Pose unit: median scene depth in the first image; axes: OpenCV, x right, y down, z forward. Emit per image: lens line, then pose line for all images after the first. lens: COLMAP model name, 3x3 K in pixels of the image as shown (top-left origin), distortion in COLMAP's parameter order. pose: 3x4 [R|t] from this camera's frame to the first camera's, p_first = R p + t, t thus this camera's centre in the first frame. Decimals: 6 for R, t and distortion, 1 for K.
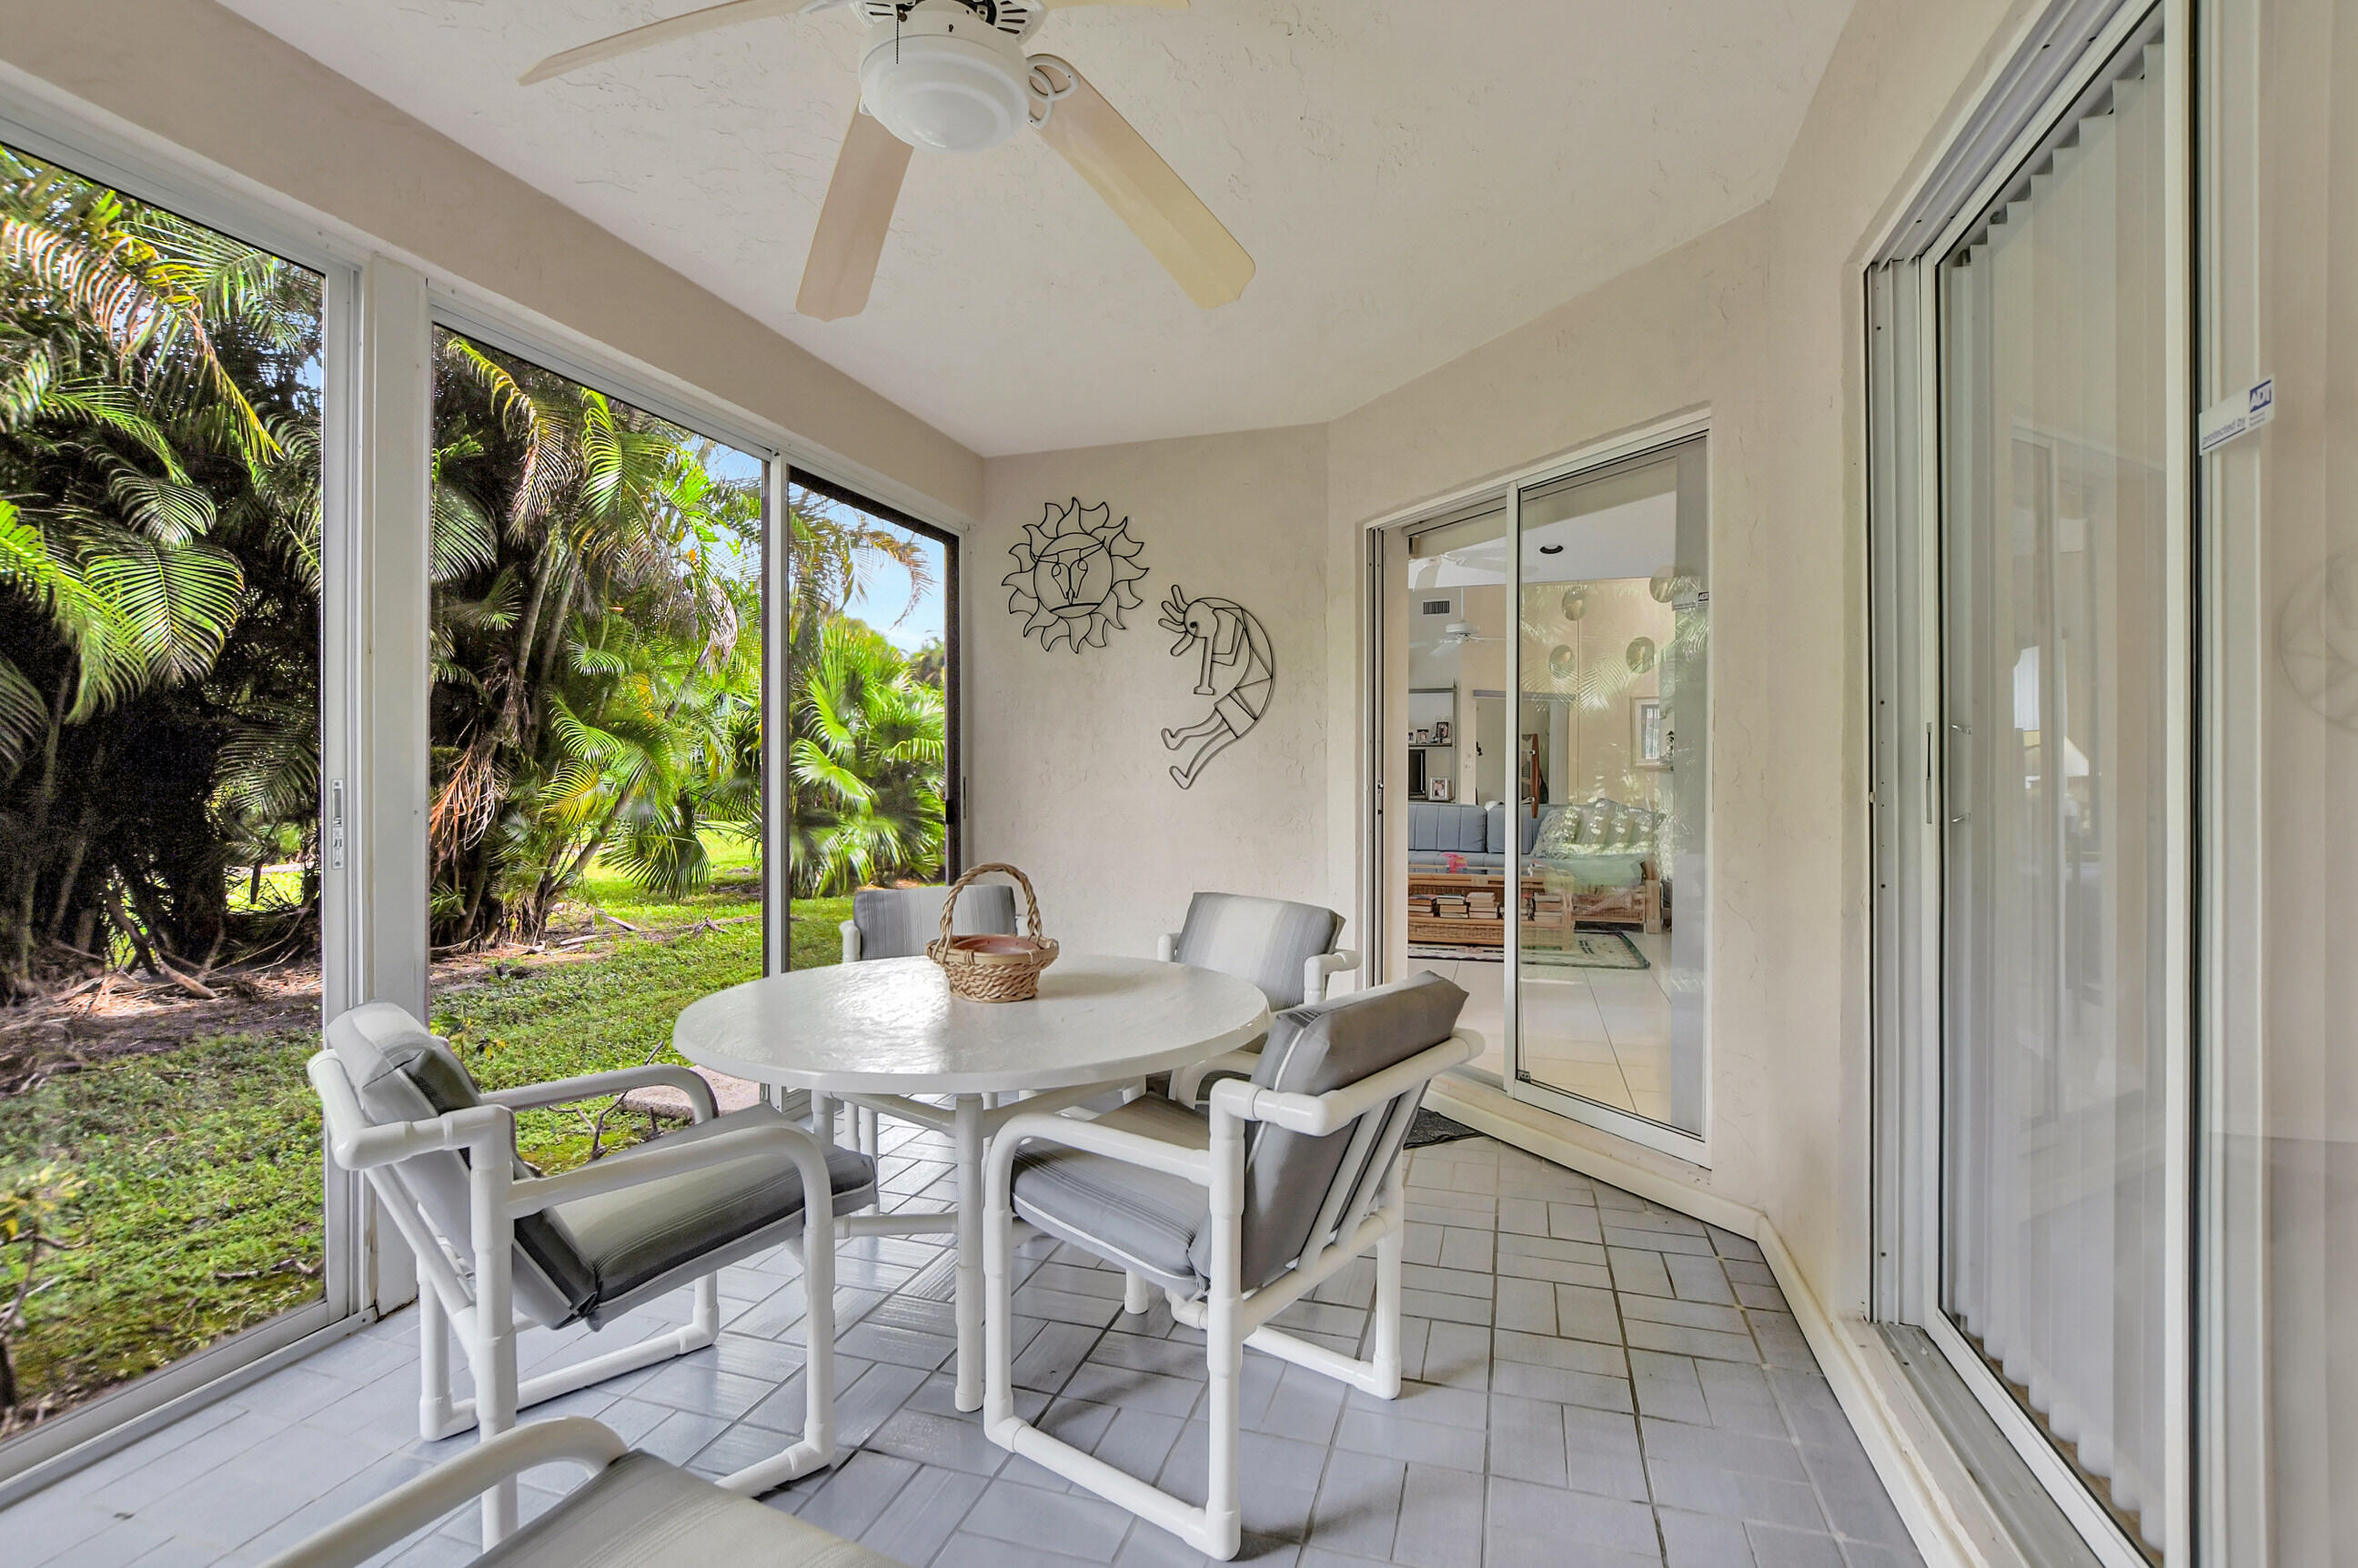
lens RADIAL K [[1079.3, 0, 1166.2], [0, 1079.3, 759.7], [0, 0, 1]] dist [-0.018811, 0.001238]
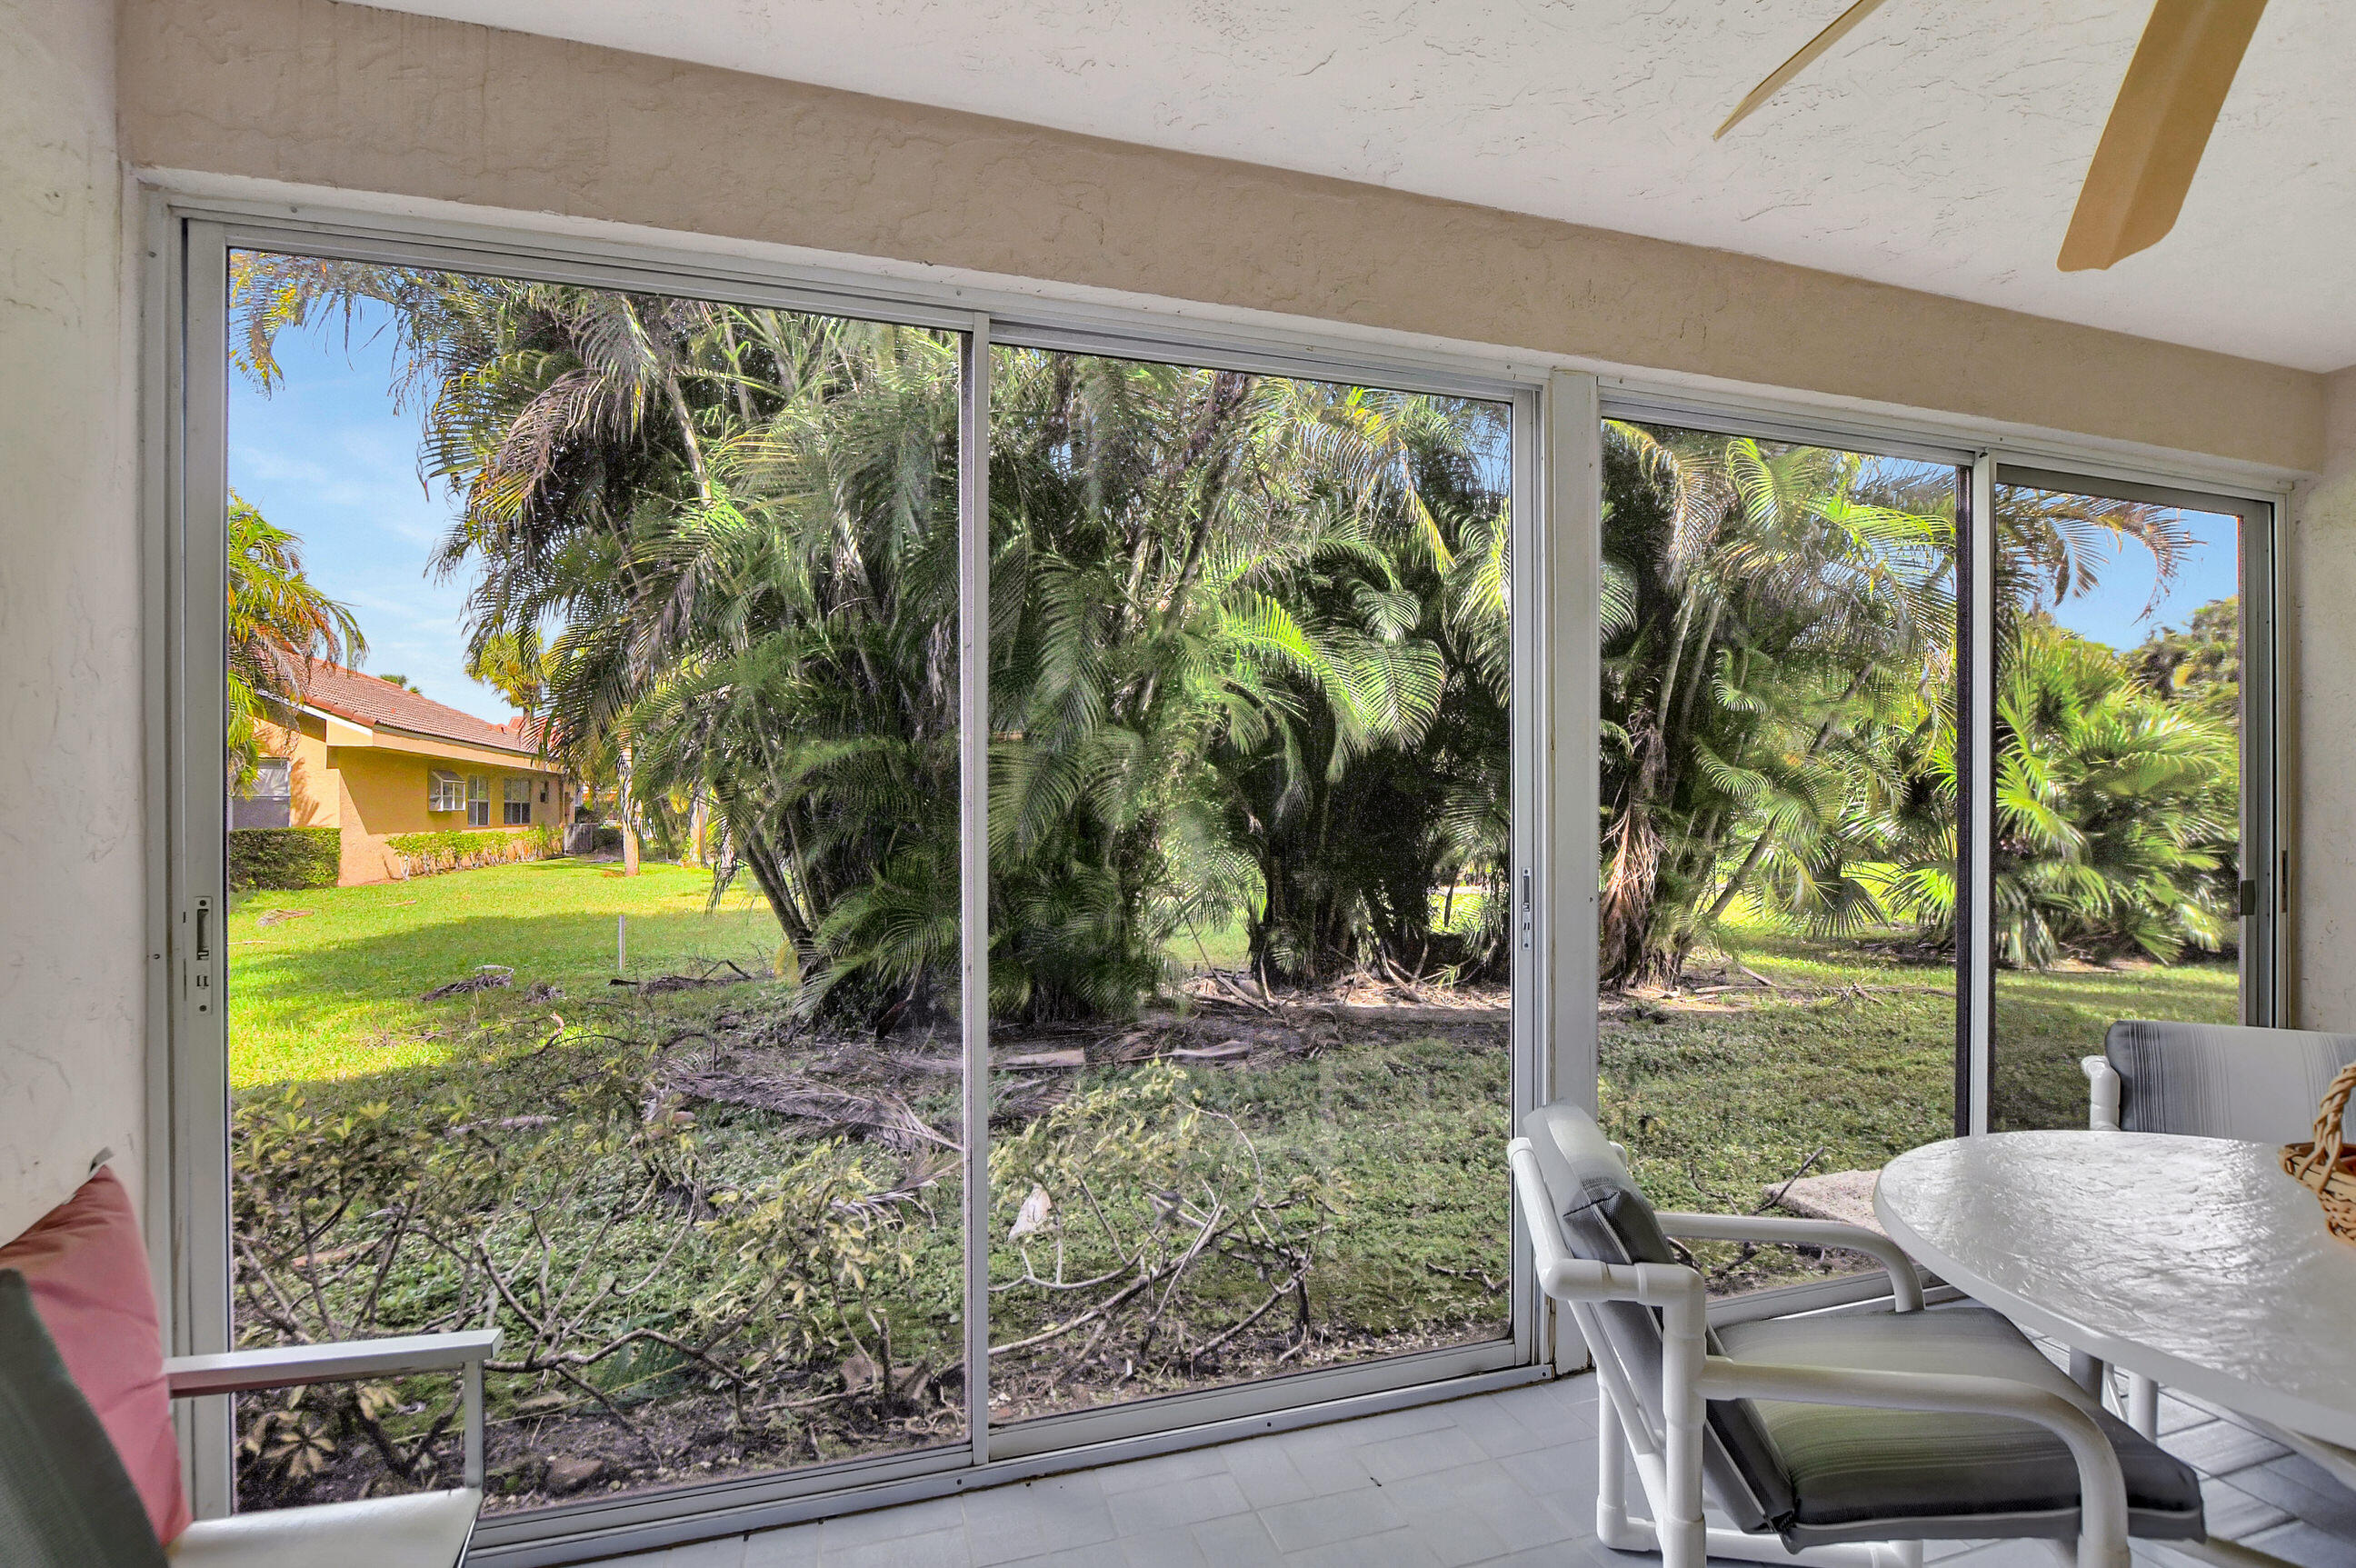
lens RADIAL K [[1078.5, 0, 1165.2], [0, 1078.5, 759.7], [0, 0, 1]] dist [-0.018811, 0.001238]
pose [[0.578542, -0.012062, -0.815564, -0.071217], [0.001195, 0.999902, -0.013941, -0.047783], [0.815652, 0.007091, 0.578499, 0.056940]]
